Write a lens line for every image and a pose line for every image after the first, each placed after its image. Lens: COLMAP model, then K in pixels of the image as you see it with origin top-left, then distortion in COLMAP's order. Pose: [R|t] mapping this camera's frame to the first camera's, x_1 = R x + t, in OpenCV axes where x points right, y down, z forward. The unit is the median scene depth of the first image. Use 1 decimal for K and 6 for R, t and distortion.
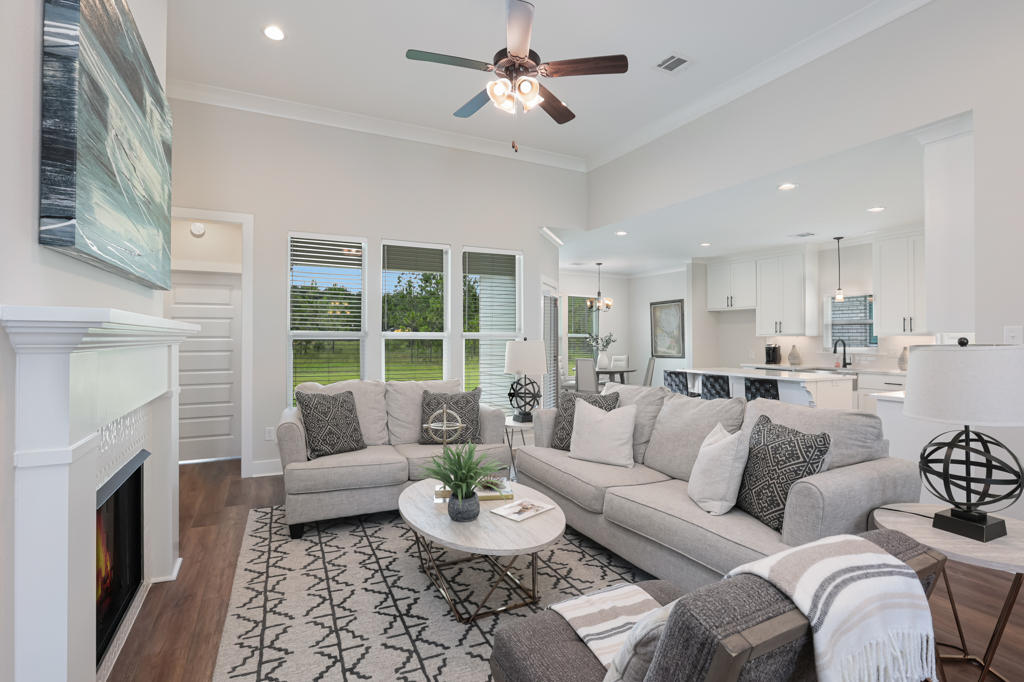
lens RADIAL K [[494.7, 0, 529.6], [0, 494.7, 339.0], [0, 0, 1]] dist [-0.052457, 0.040959]
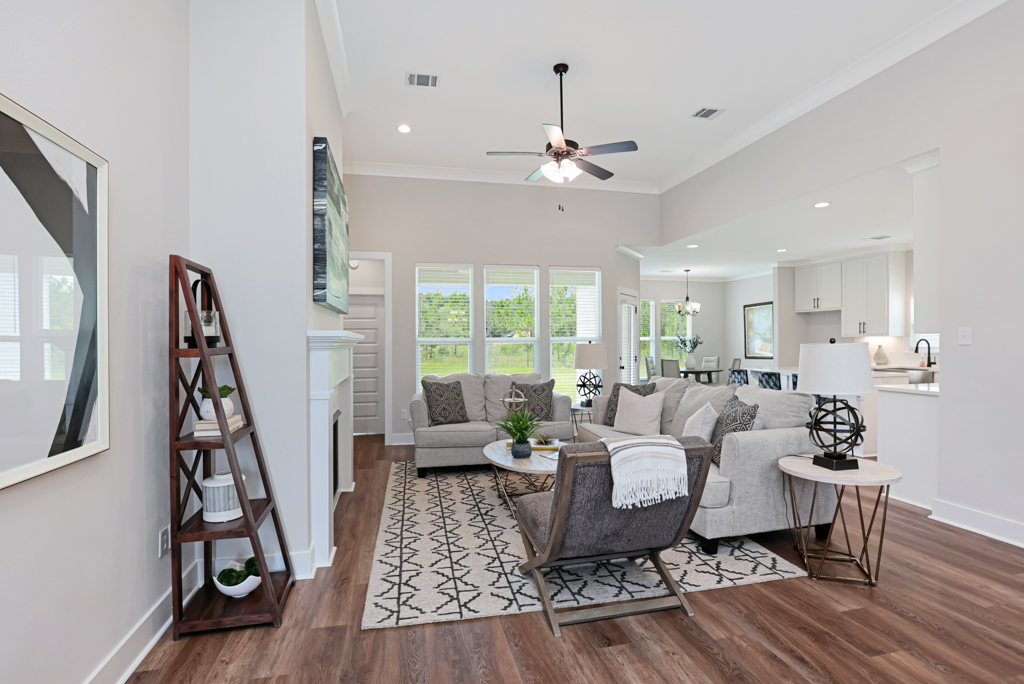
lens RADIAL K [[494.7, 0, 529.6], [0, 494.7, 340.0], [0, 0, 1]] dist [-0.052457, 0.040959]
pose [[0.972656, -0.010956, -0.231994, 0.167890], [0.009768, 0.999933, -0.006267, 0.002781], [0.232047, 0.003829, 0.972697, -0.332652]]
